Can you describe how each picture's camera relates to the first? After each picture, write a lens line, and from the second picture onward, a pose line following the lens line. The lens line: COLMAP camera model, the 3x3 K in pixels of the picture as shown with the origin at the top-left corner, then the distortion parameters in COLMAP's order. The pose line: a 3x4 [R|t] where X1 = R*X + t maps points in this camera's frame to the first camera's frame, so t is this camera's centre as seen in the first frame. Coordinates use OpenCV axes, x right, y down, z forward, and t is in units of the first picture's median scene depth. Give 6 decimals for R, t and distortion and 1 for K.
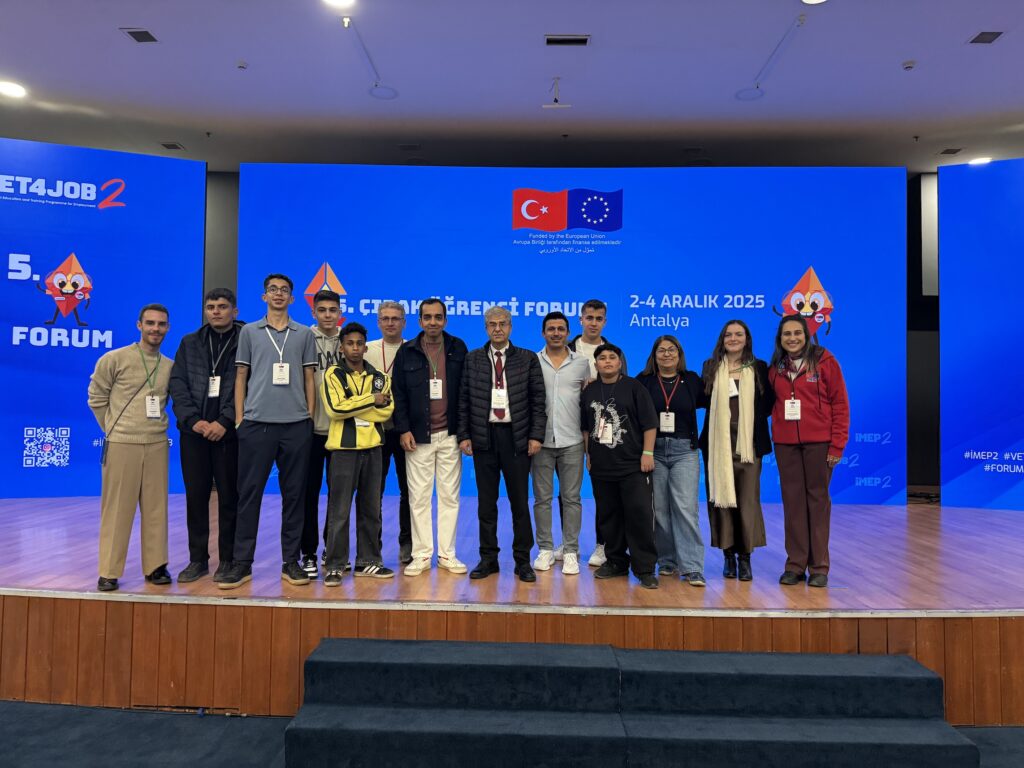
lens RADIAL K [[727.2, 0, 519.7], [0, 727.2, 388.2], [0, 0, 1]] dist [0.031308, 0.001615]
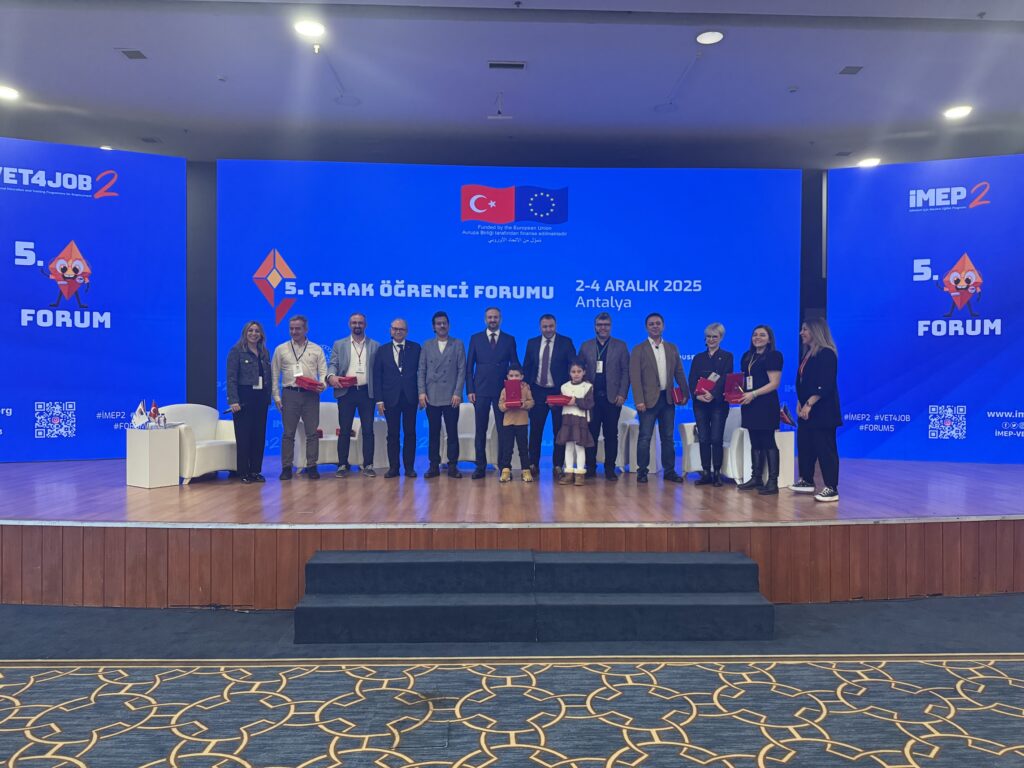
lens RADIAL K [[727.2, 0, 512.0], [0, 727.2, 388.0], [0, 0, 1]] dist [0.031308, 0.001615]
pose [[0.998818, -0.005103, 0.048334, 0.013128], [0.003342, 0.999330, 0.036459, -0.001459], [-0.048488, -0.036254, 0.998166, -0.186987]]
